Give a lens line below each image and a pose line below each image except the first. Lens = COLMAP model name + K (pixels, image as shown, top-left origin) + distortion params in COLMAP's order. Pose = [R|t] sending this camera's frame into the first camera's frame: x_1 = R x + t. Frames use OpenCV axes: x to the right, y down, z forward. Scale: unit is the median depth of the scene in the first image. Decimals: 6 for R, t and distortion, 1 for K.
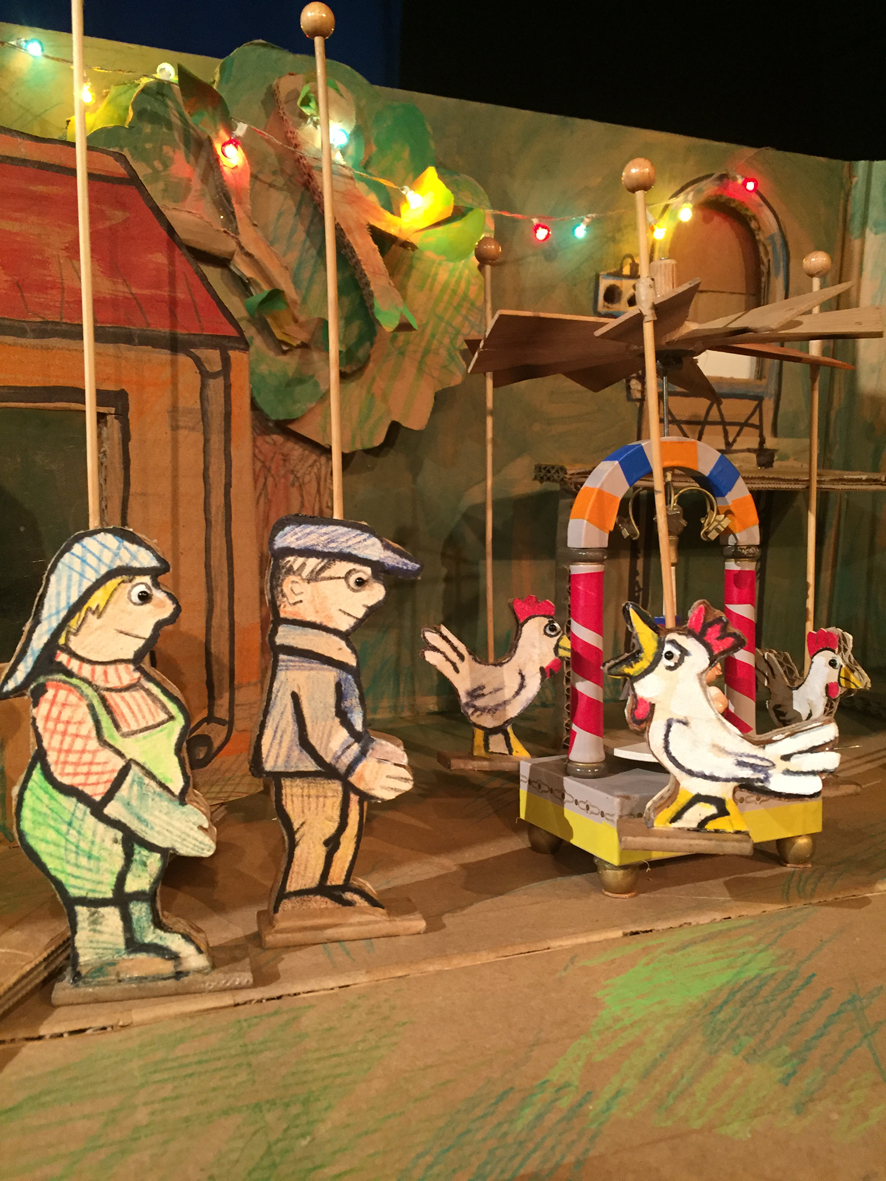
lens RADIAL K [[1031.2, 0, 443.0], [0, 1031.2, 590.5], [0, 0, 1]] dist [0.080156, -0.126089]
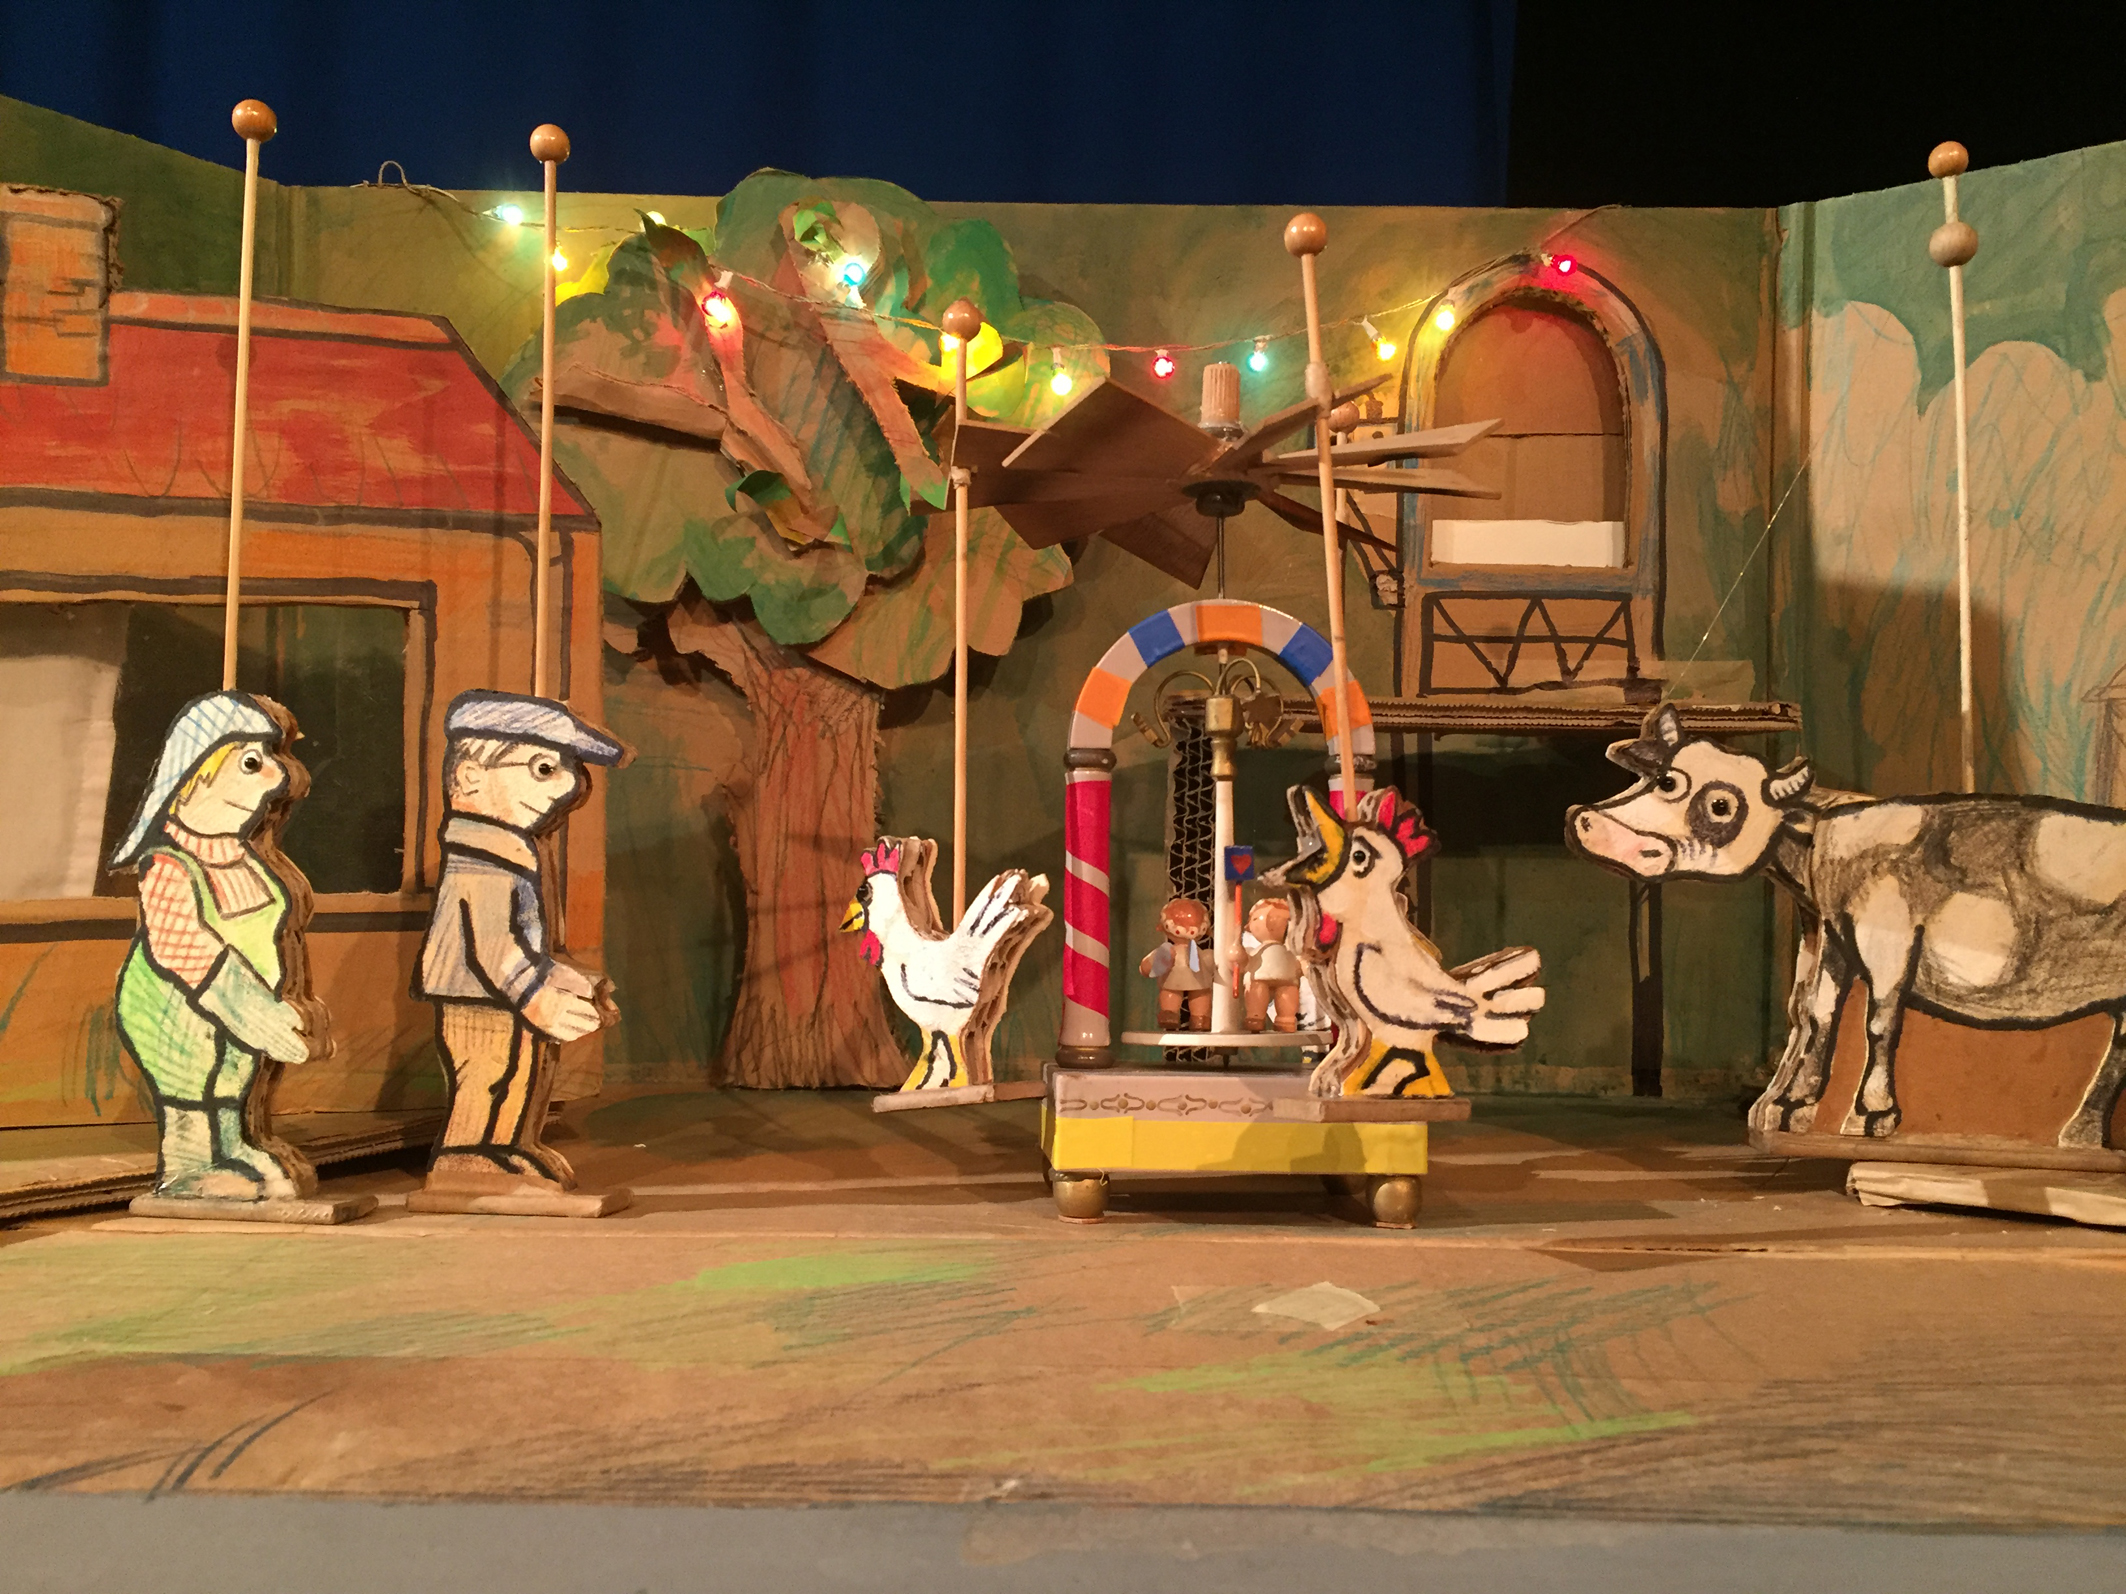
lens RADIAL K [[1856.3, 0, 1063.0], [0, 1856.3, 797.0], [0, 0, 1]] dist [0.080156, -0.126089]
pose [[0.927851, -0.020093, -0.372410, 0.855153], [-0.037723, 0.988370, -0.147313, 0.217096], [0.371039, 0.150733, 0.916302, -0.210742]]
